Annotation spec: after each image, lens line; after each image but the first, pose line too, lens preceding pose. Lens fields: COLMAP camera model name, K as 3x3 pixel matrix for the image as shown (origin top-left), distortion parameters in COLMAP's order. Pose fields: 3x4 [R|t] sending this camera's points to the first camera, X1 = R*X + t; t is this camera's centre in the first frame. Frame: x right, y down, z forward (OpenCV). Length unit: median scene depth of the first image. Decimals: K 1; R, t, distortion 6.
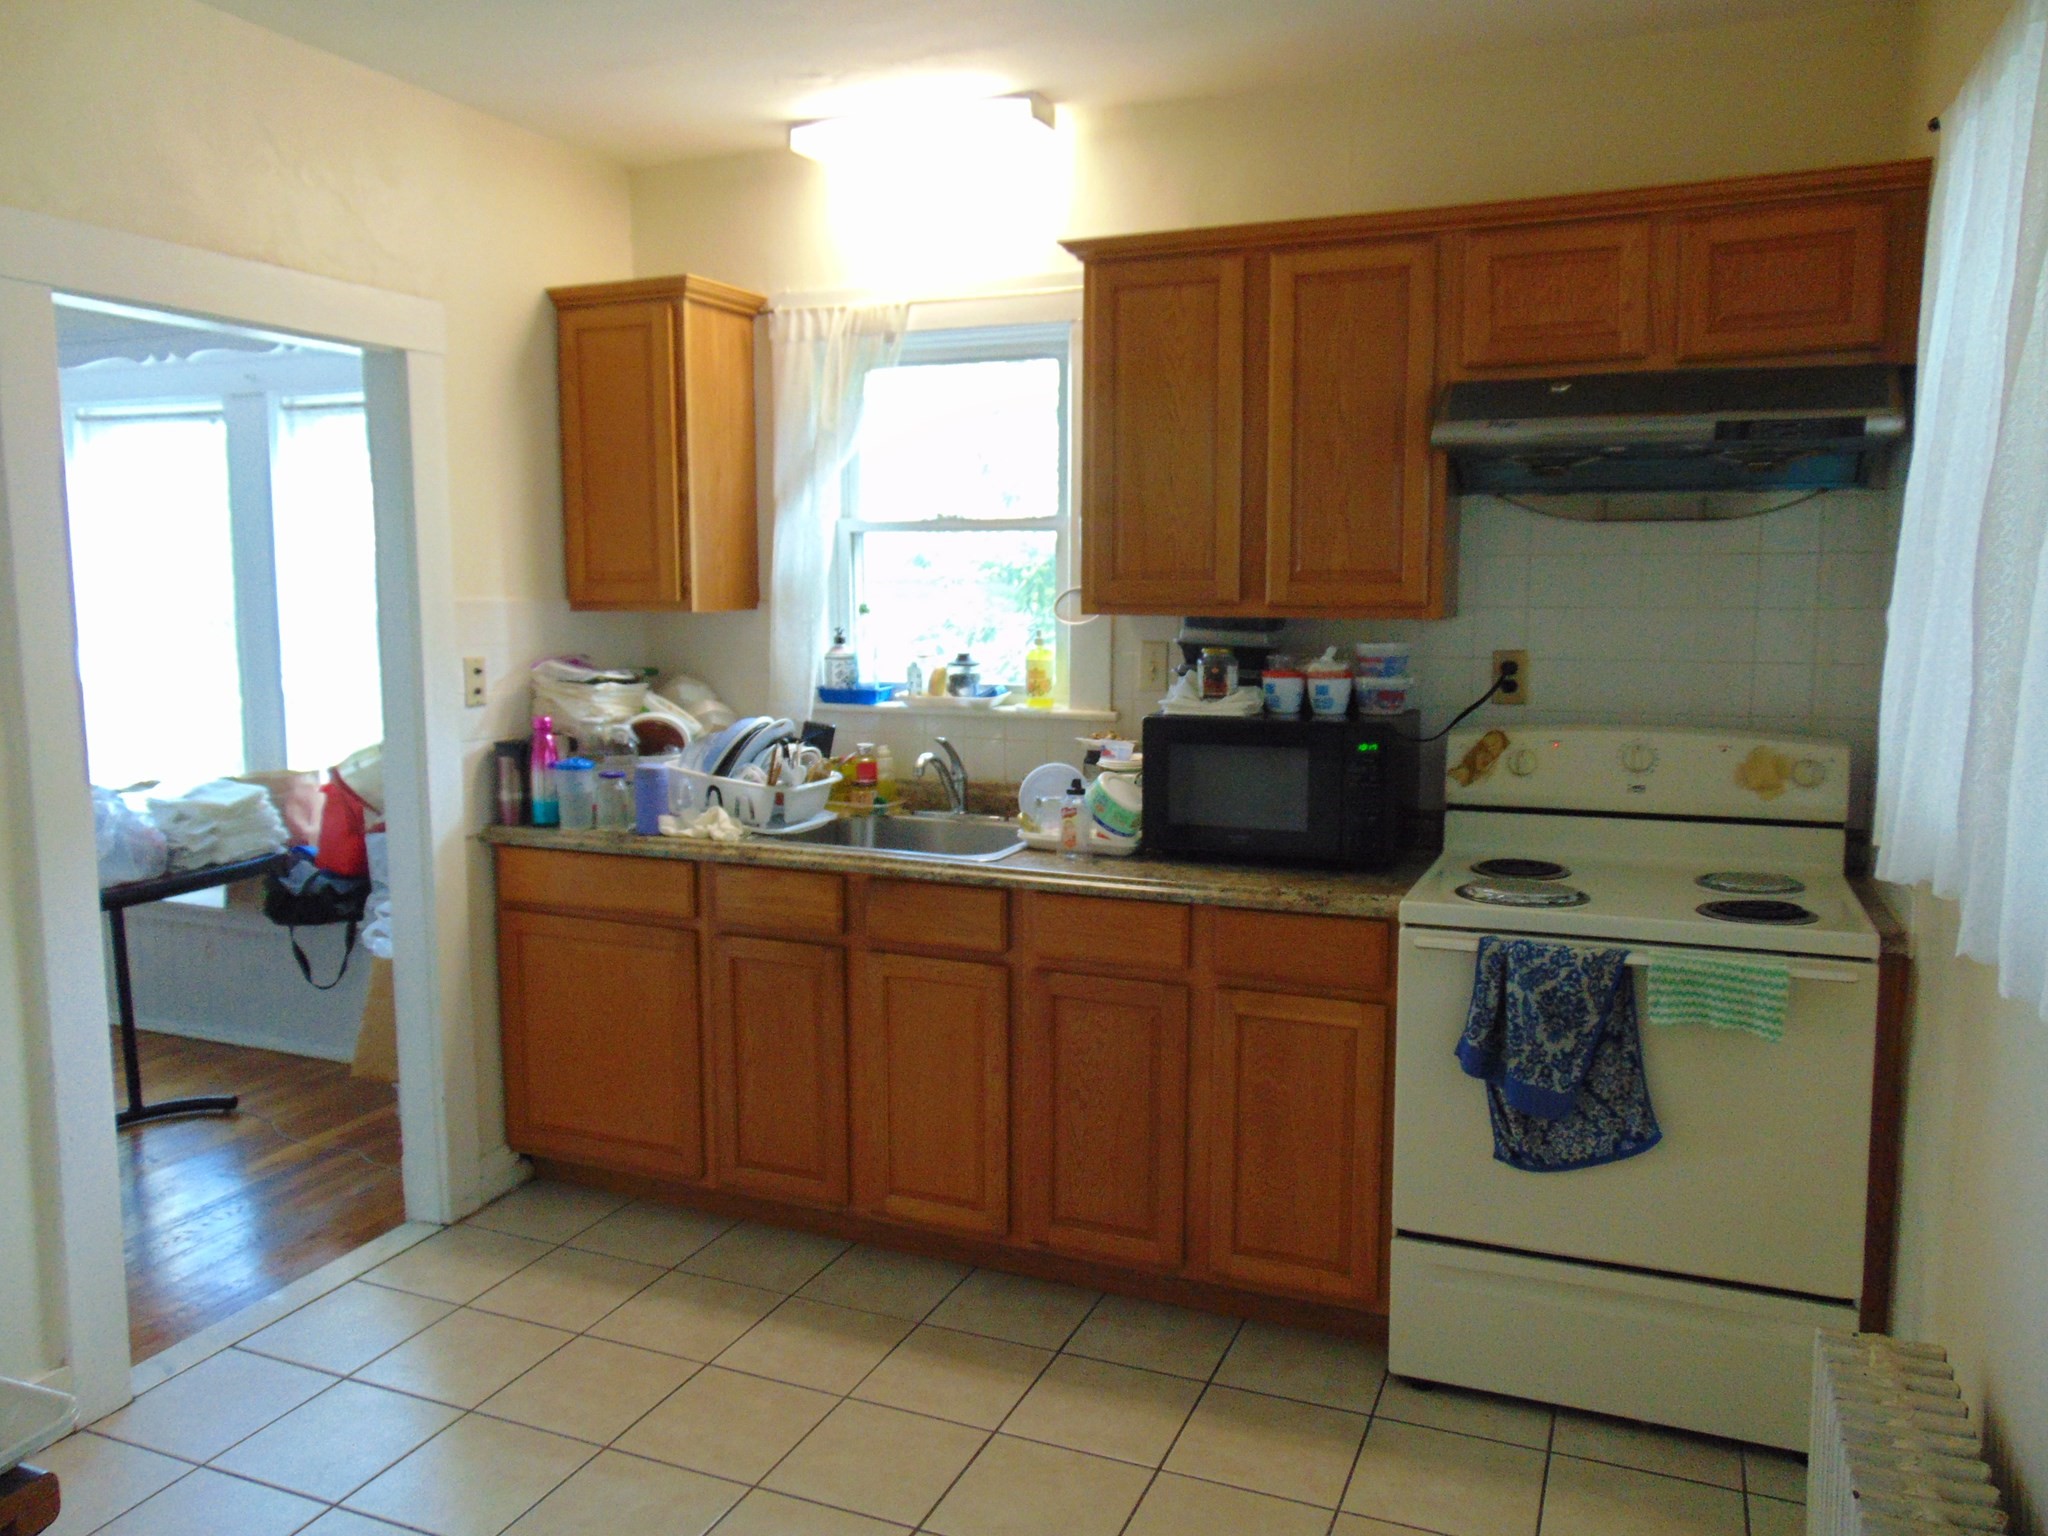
lens RADIAL K [[1513.2, 0, 1023.9], [0, 1513.2, 773.0], [0, 0, 1]] dist [0.005182, 0.032662]
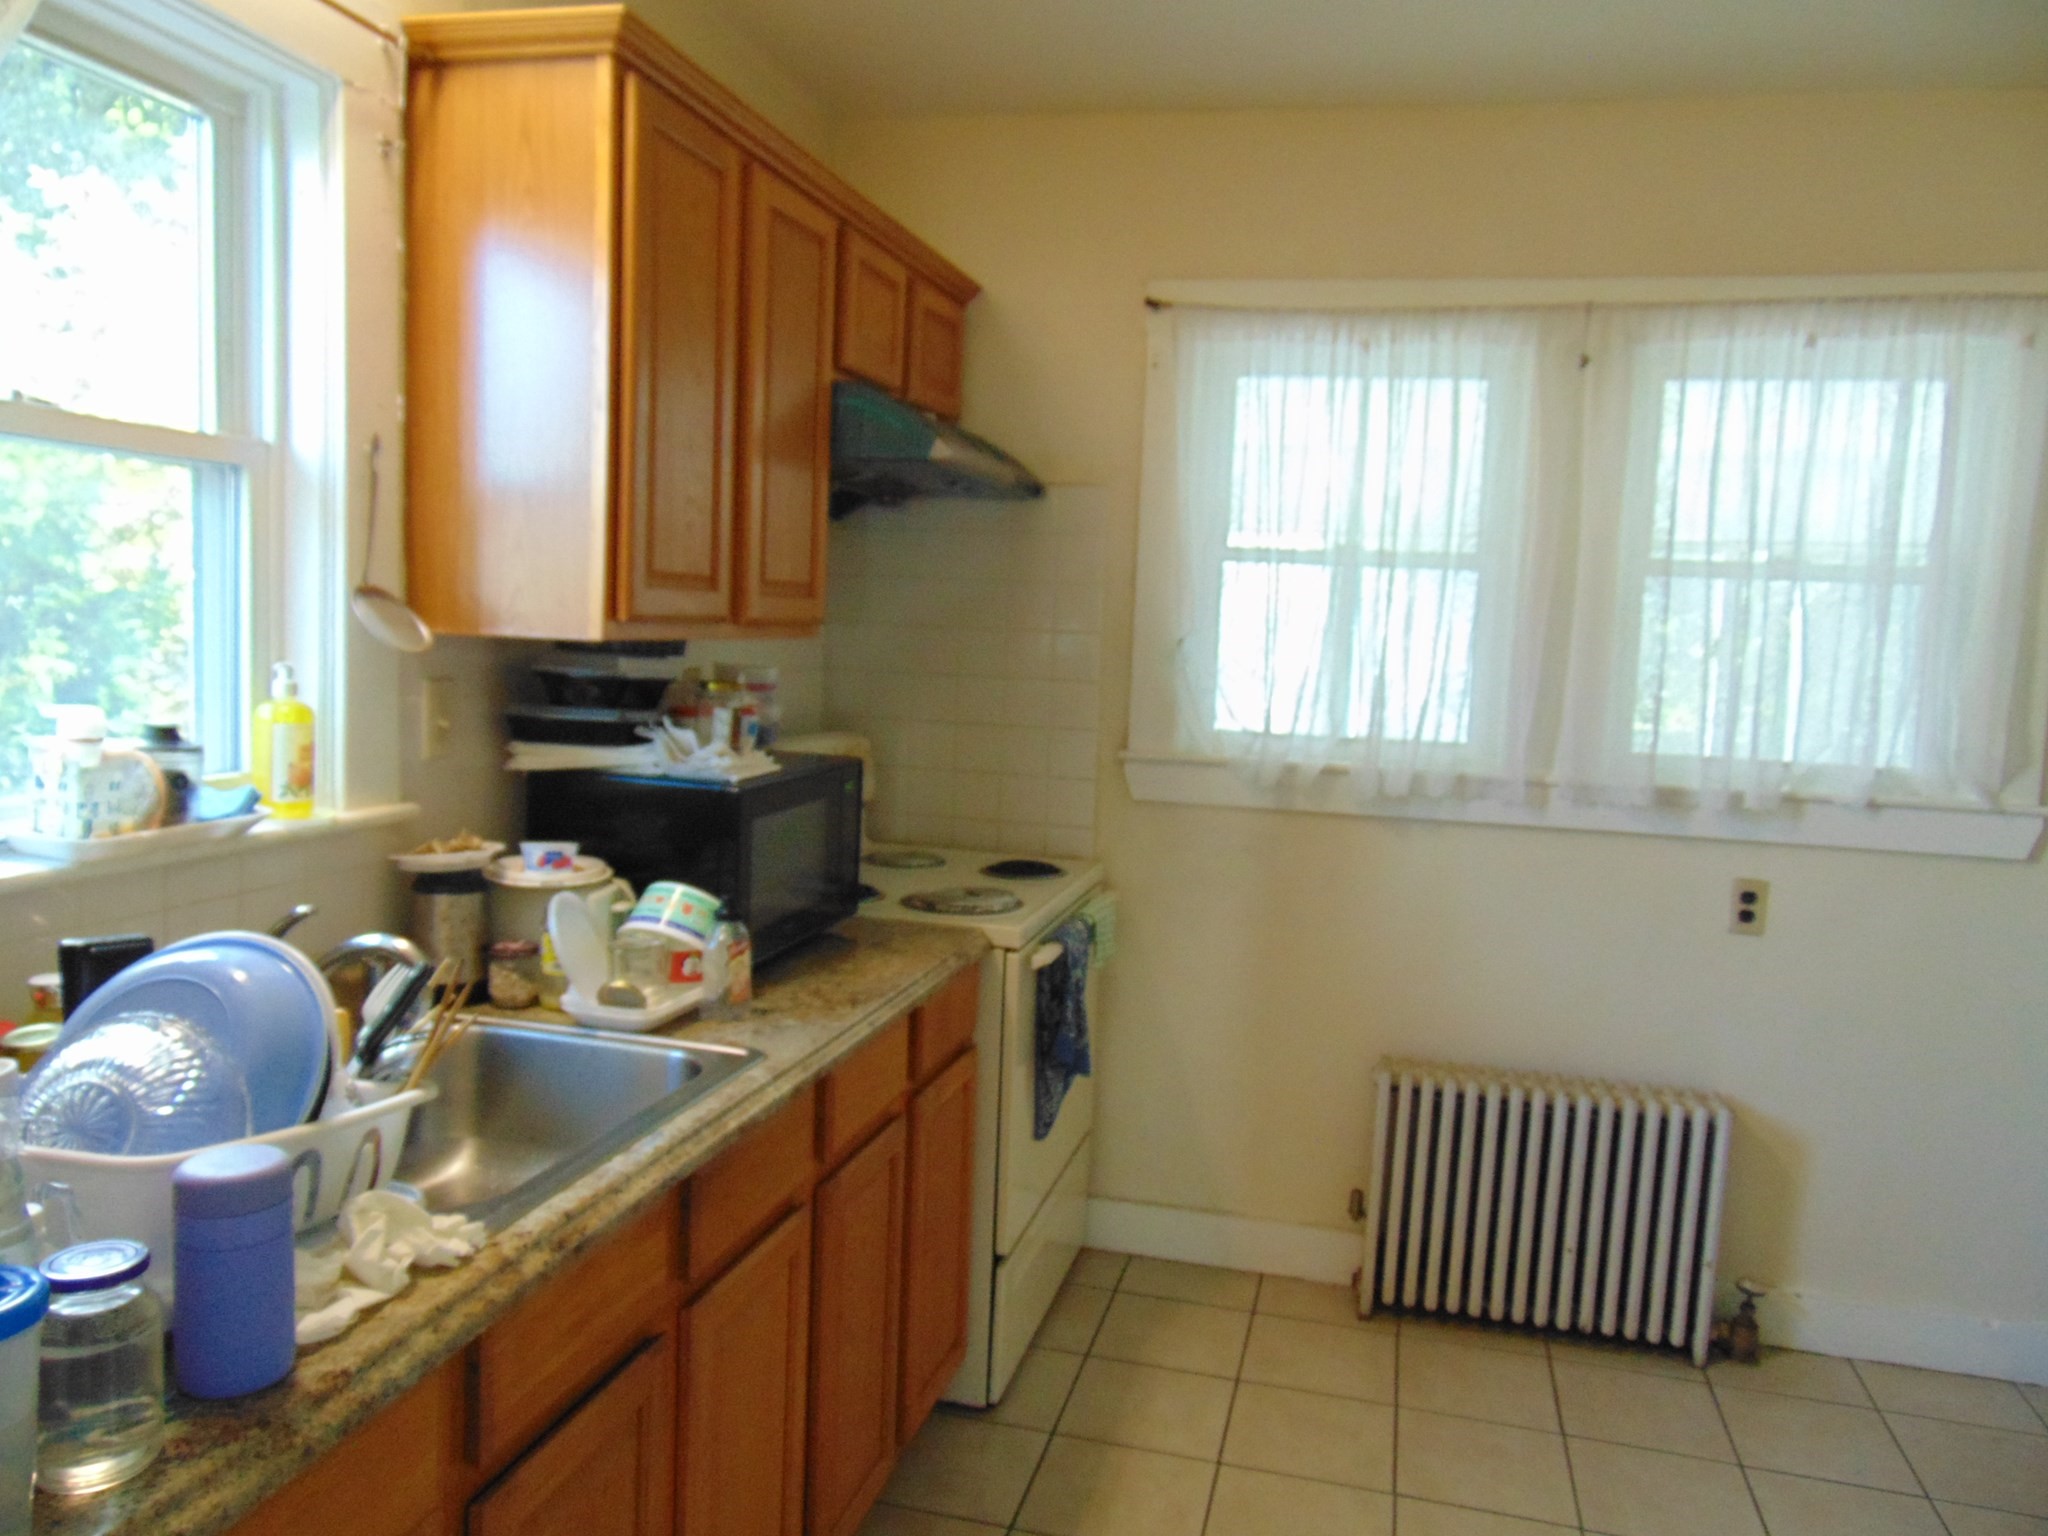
lens RADIAL K [[1513.2, 0, 1023.8], [0, 1513.2, 761.5], [0, 0, 1]] dist [0.005182, 0.032662]
pose [[-0.158124, -0.101447, 0.982194, -0.532580], [0.078367, 0.990281, 0.114898, -0.102445], [-0.984305, 0.095140, -0.148637, 0.840811]]
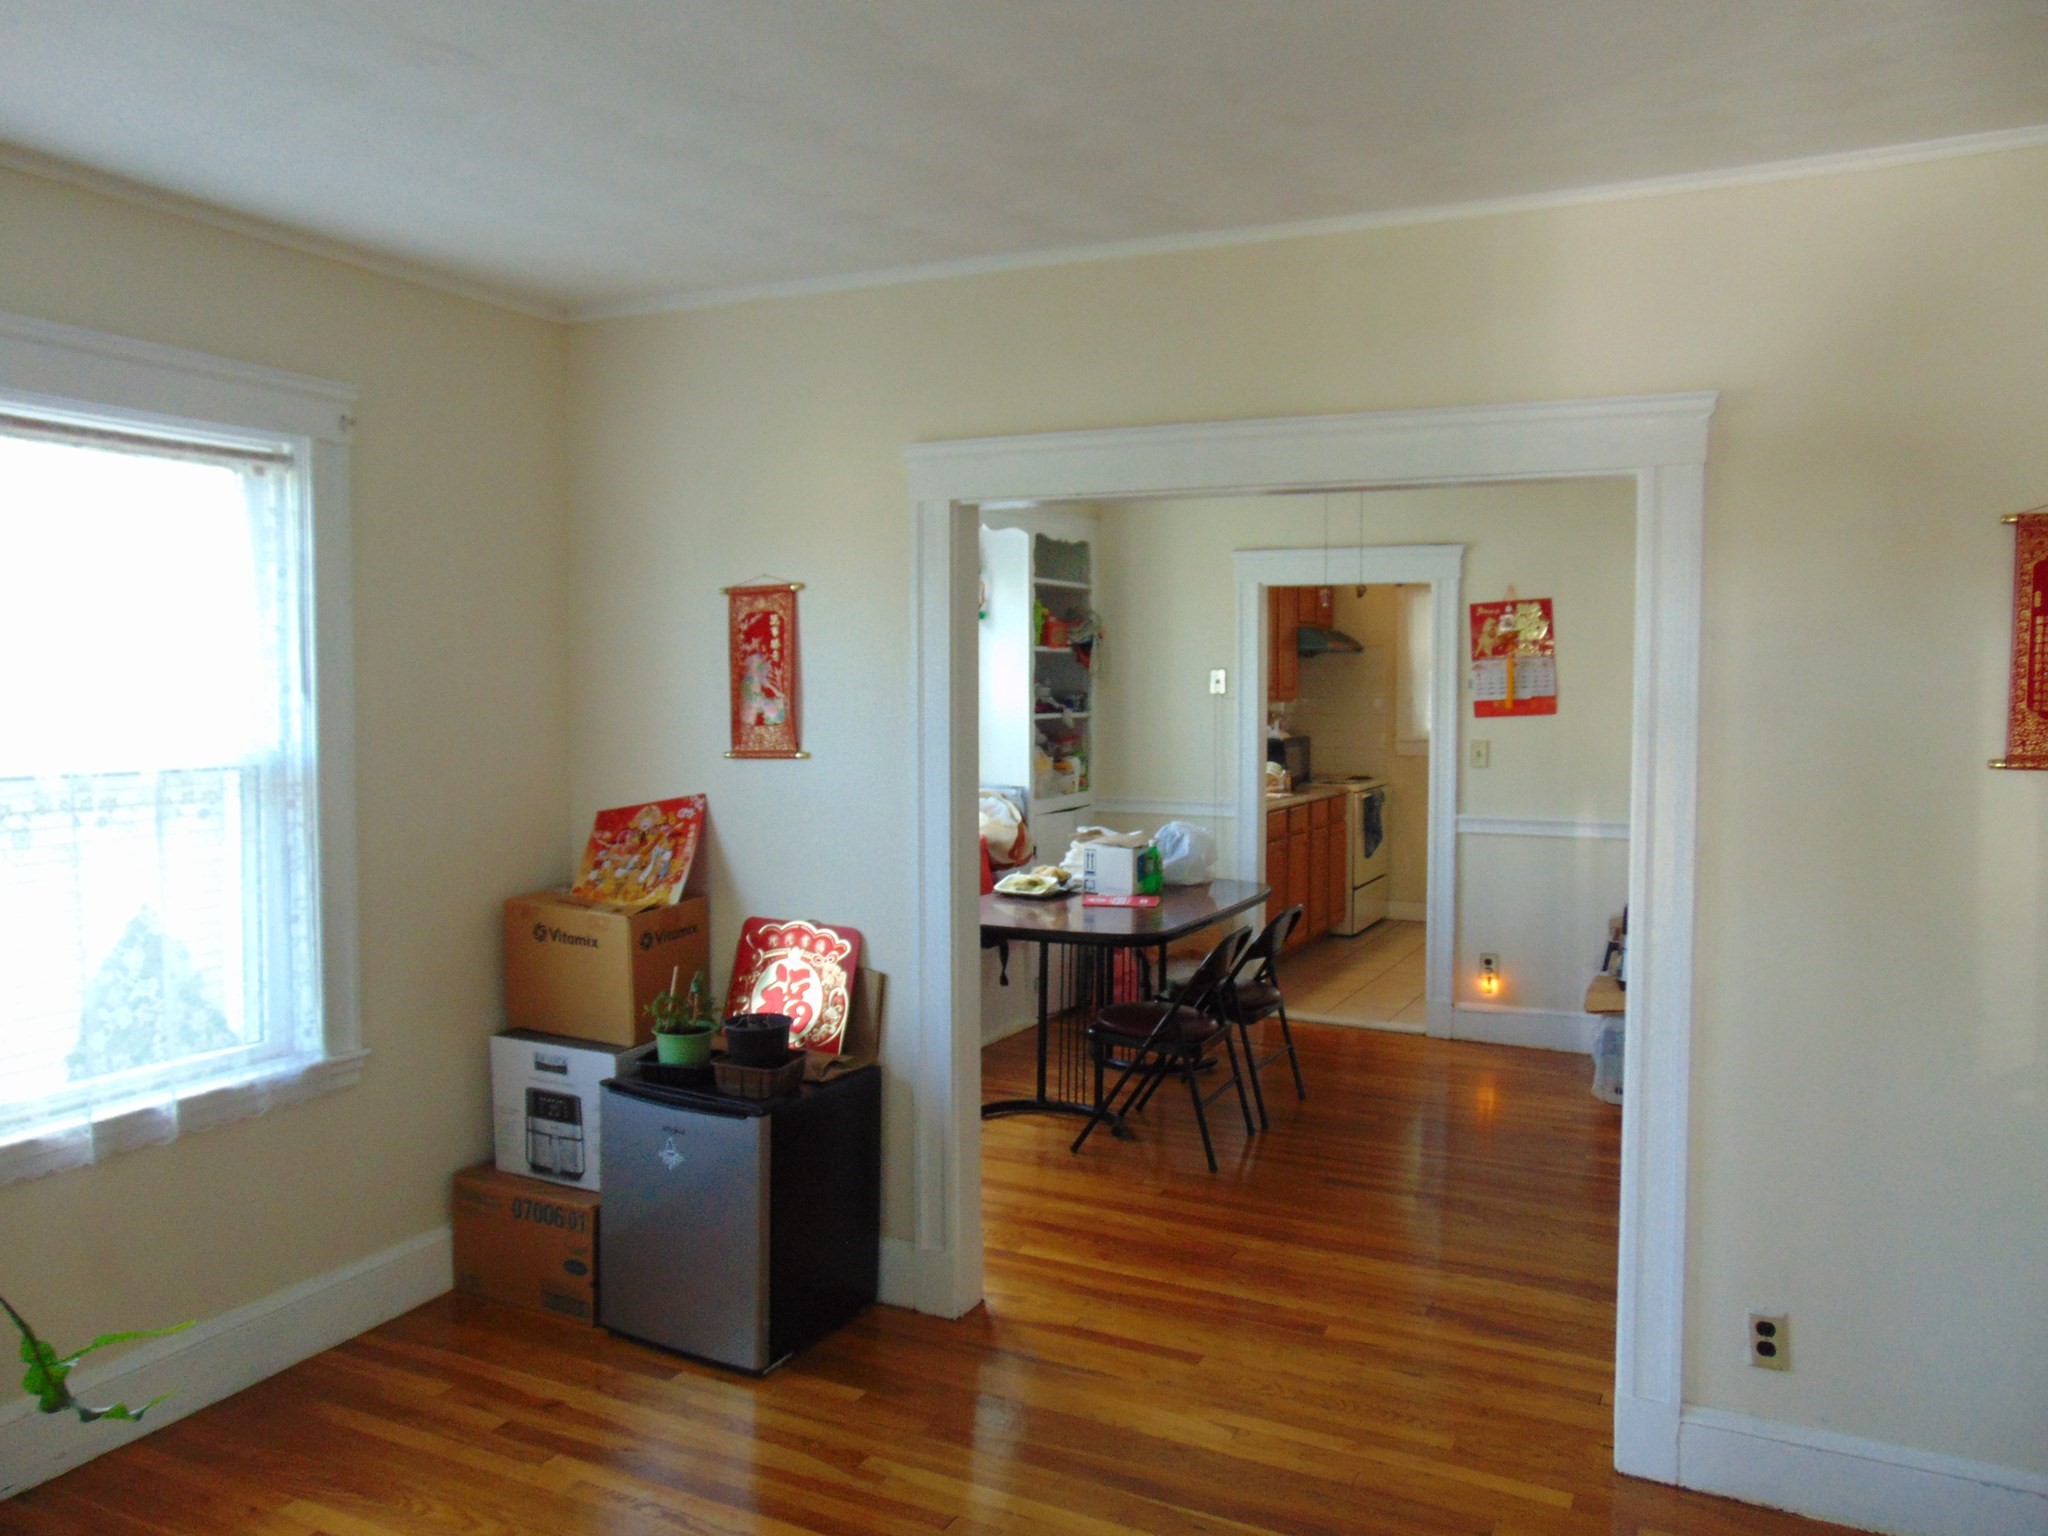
lens RADIAL K [[1513.2, 0, 1023.1], [0, 1513.2, 765.9], [0, 0, 1]] dist [0.005182, 0.032662]
pose [[0.064427, -0.053046, 0.996512, -2.295772], [0.122205, 0.991490, 0.044878, -0.145983], [-0.990412, 0.118887, 0.070361, 1.101672]]
